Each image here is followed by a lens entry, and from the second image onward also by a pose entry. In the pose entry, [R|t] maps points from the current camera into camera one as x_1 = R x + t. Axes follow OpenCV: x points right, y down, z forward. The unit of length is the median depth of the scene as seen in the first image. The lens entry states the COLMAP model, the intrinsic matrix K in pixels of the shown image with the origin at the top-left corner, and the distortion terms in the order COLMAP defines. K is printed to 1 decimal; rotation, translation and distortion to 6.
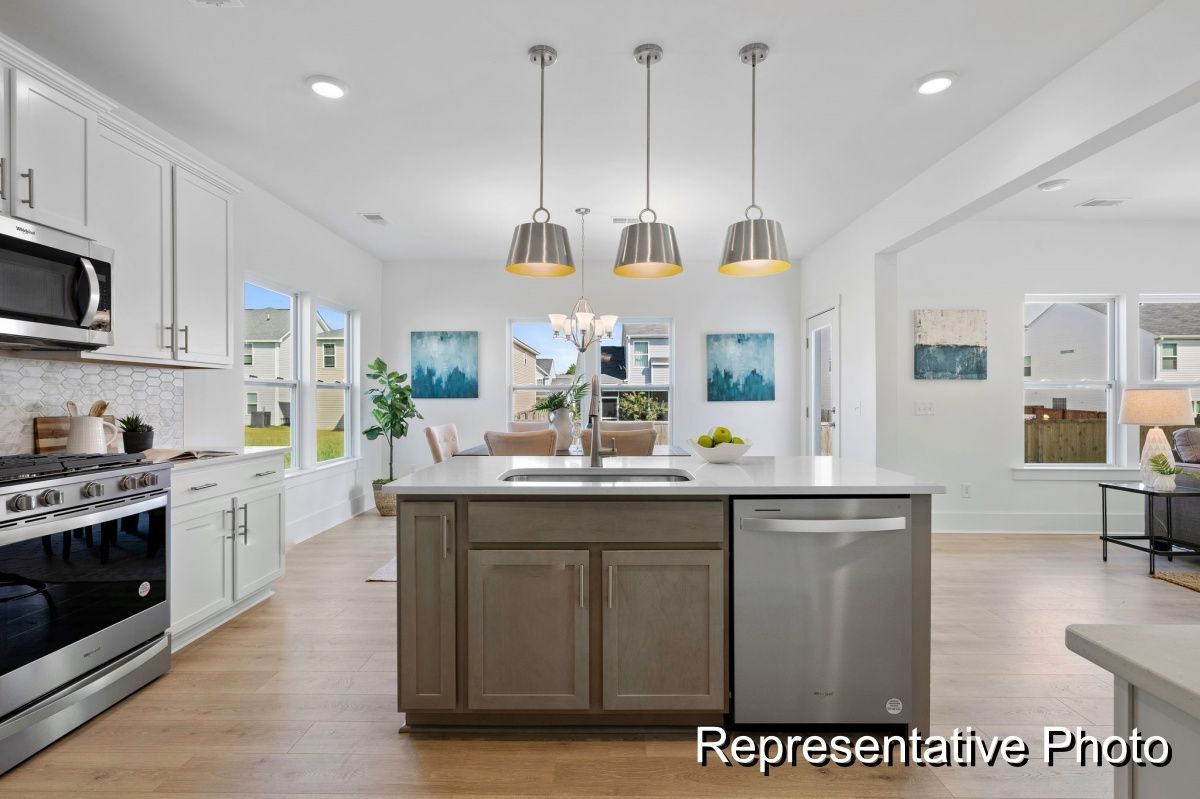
lens RADIAL K [[581.6, 0, 604.3], [0, 581.6, 401.9], [0, 0, 1]] dist [-0.001554, 0.003845]
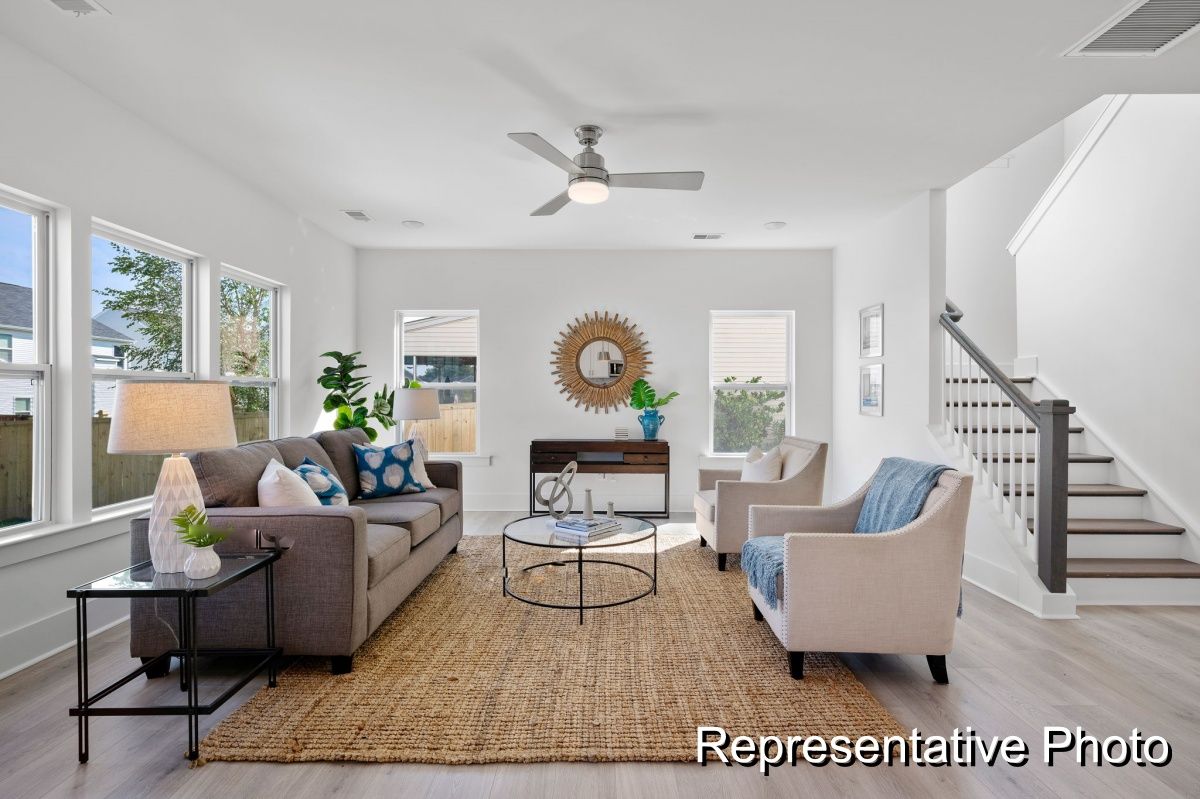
lens RADIAL K [[595.3, 0, 602.9], [0, 595.3, 395.4], [0, 0, 1]] dist [-0.001828, 0.003085]
pose [[-0.003112, 0.005150, 0.999982, 0.333603], [0.000503, 0.999987, -0.005149, -0.005931], [-0.999995, 0.000487, -0.003115, 0.504026]]
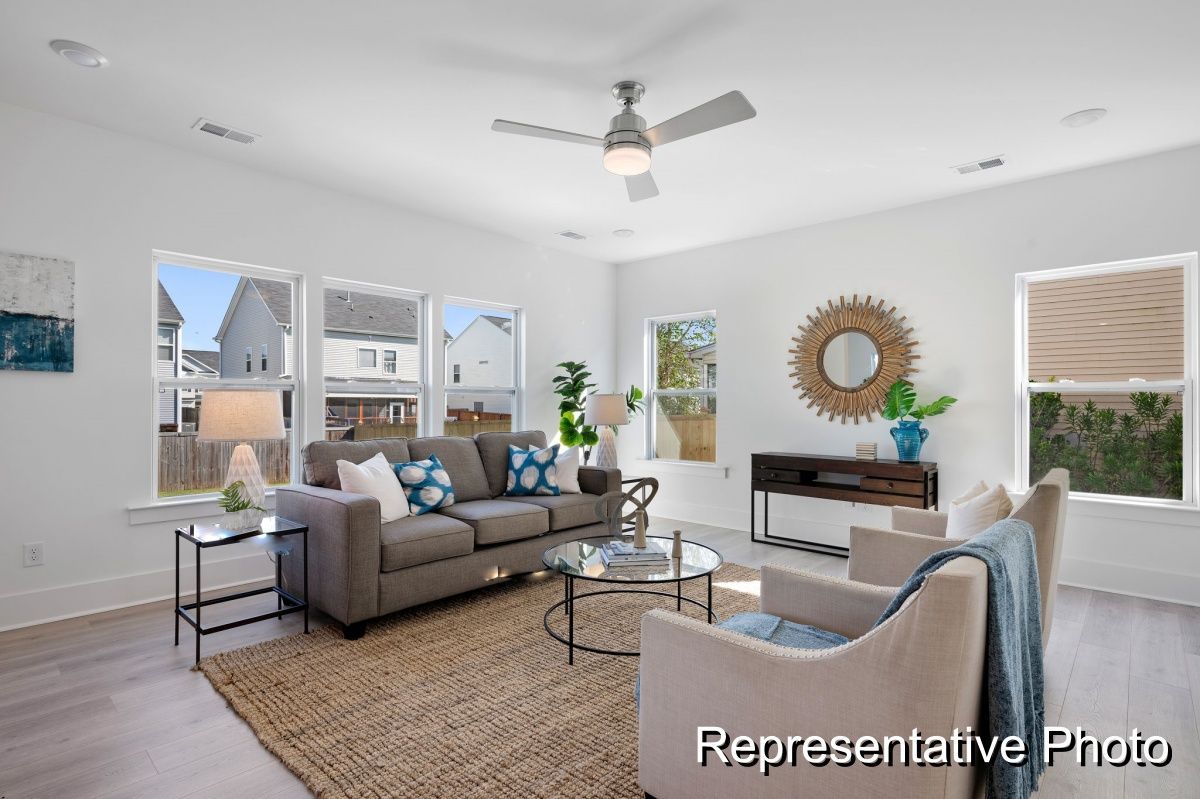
lens RADIAL K [[595.3, 0, 600.7], [0, 595.3, 397.9], [0, 0, 1]] dist [-0.001828, 0.003085]
pose [[0.678481, 0.011425, 0.734529, 0.571976], [-0.003083, 0.999915, -0.012705, -0.004328], [-0.734612, 0.006355, 0.678458, 0.144948]]
